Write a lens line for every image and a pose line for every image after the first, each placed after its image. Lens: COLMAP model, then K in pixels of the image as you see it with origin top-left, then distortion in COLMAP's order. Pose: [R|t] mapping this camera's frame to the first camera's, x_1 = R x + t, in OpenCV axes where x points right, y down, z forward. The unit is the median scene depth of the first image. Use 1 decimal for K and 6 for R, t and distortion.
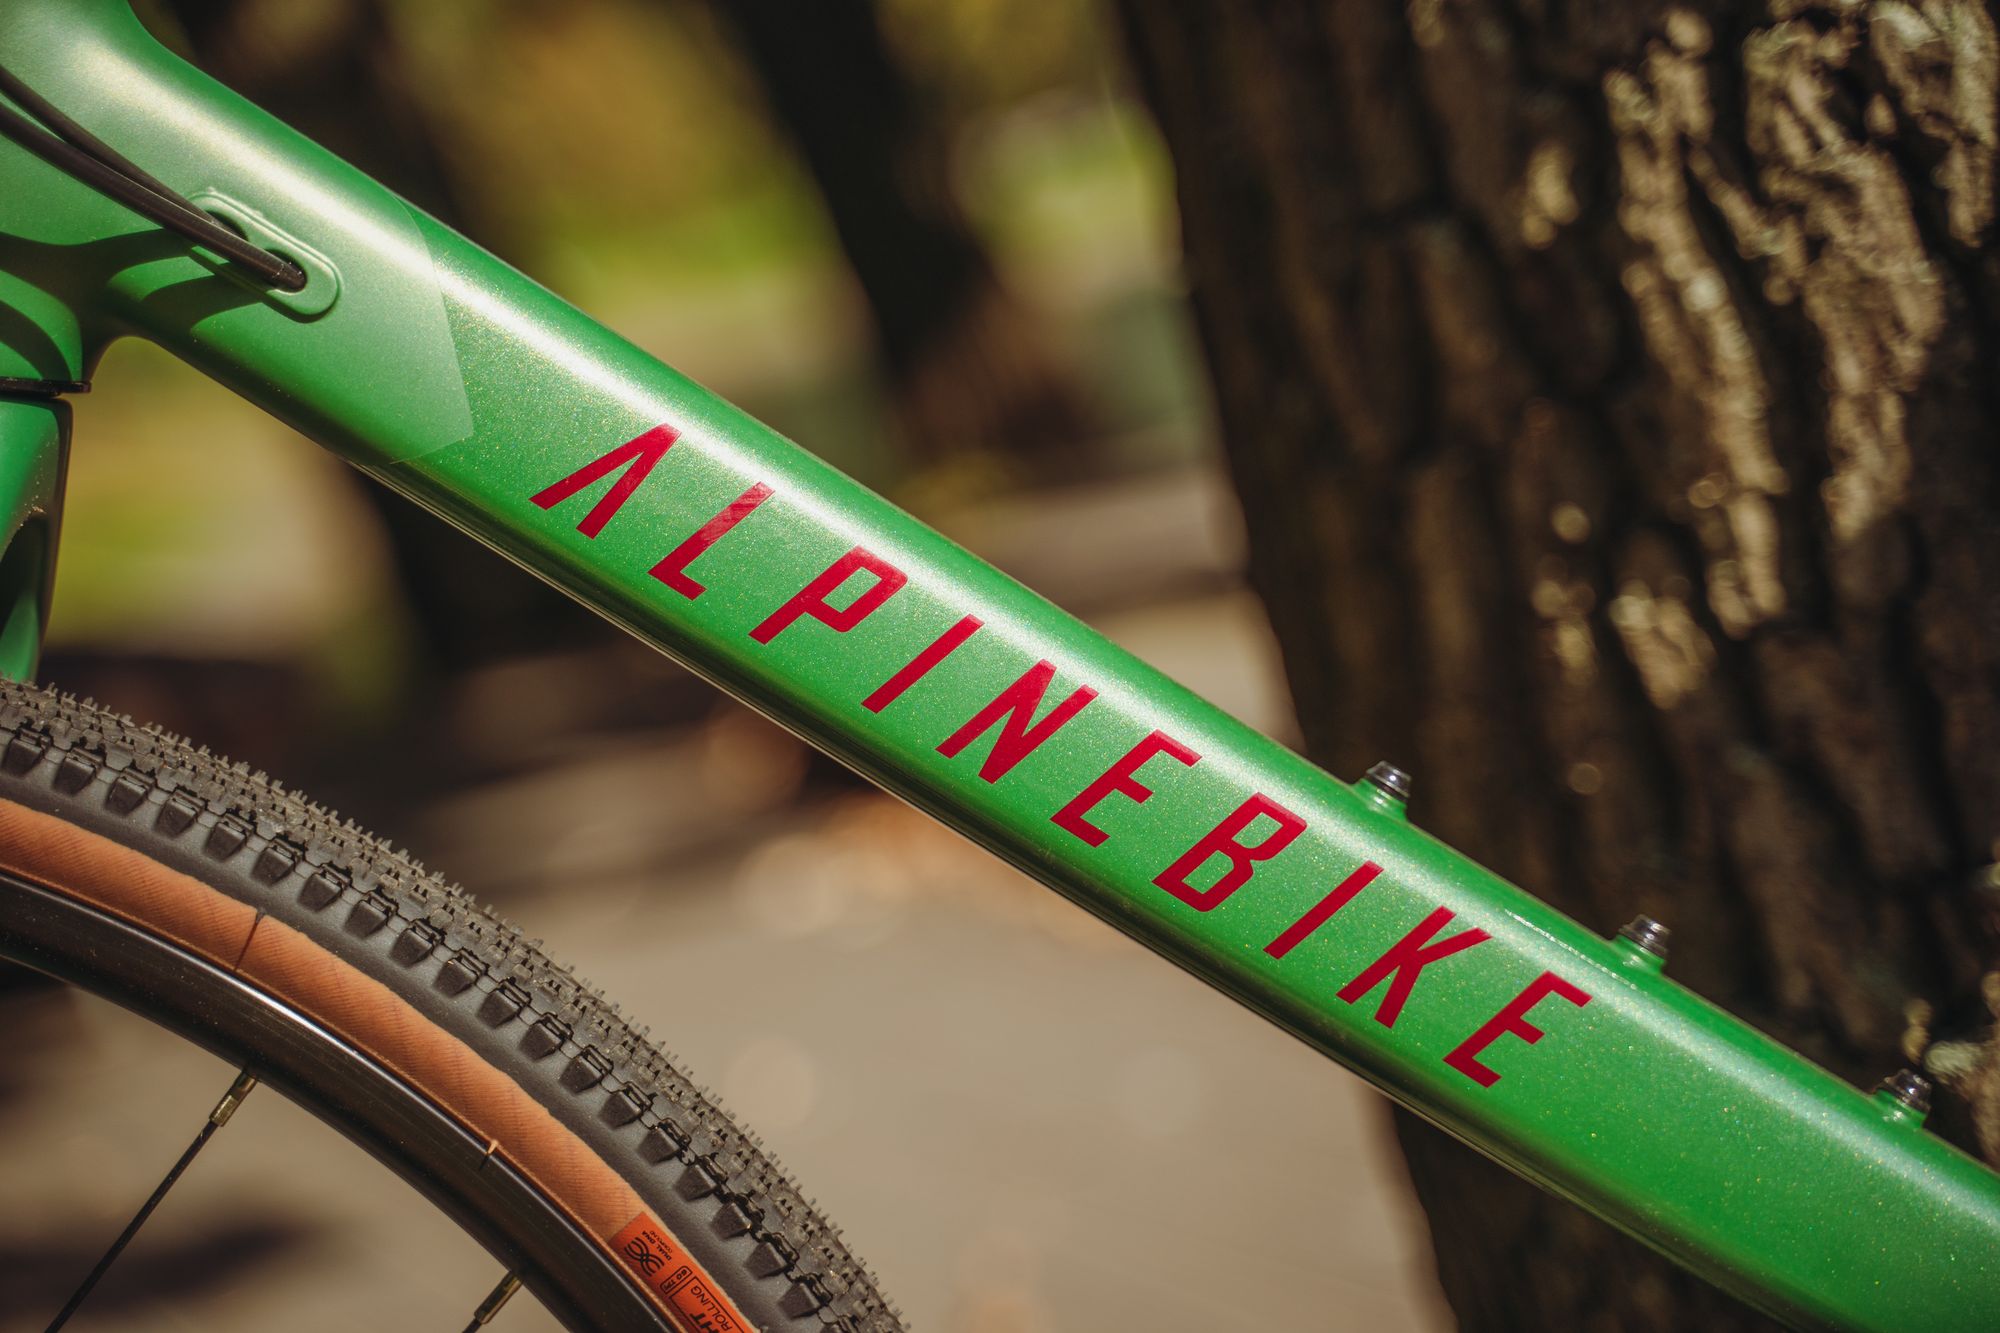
lens RADIAL K [[4323.0, 0, 999.9], [0, 4323.0, 666.5], [0, 0, 1]] dist [0.064466, 0.000000]
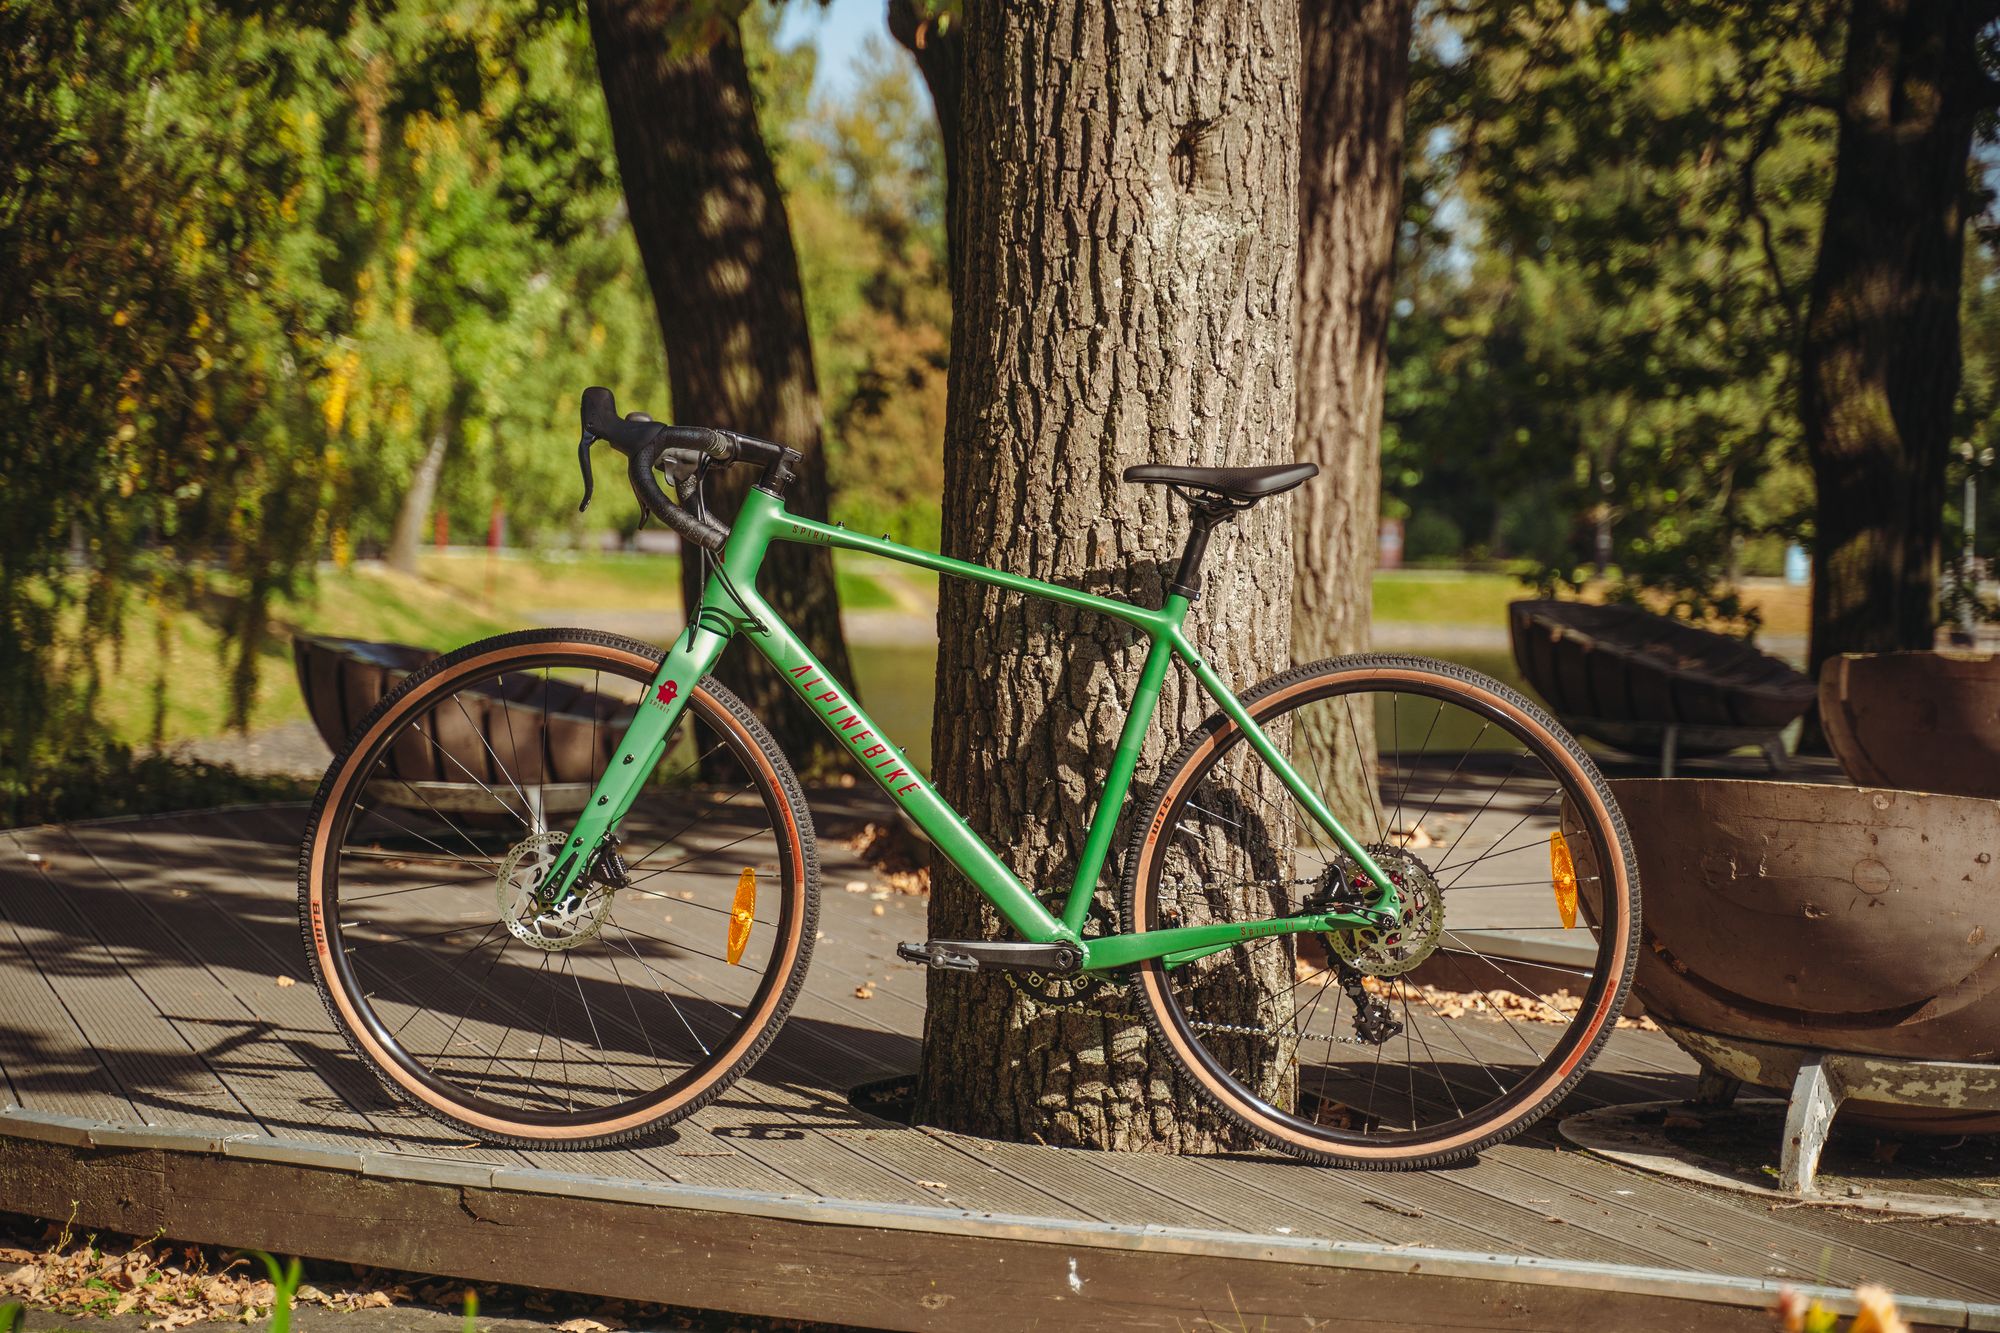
lens RADIAL K [[3626.7, 0, 1000.3], [0, 3626.7, 666.5], [0, 0, 1]] dist [0.003604, 0.000000]
pose [[0.956306, 0.283791, -0.070293, 0.463143], [-0.288389, 0.955151, -0.067216, 0.185926], [0.048065, 0.084551, 0.995259, -3.543332]]
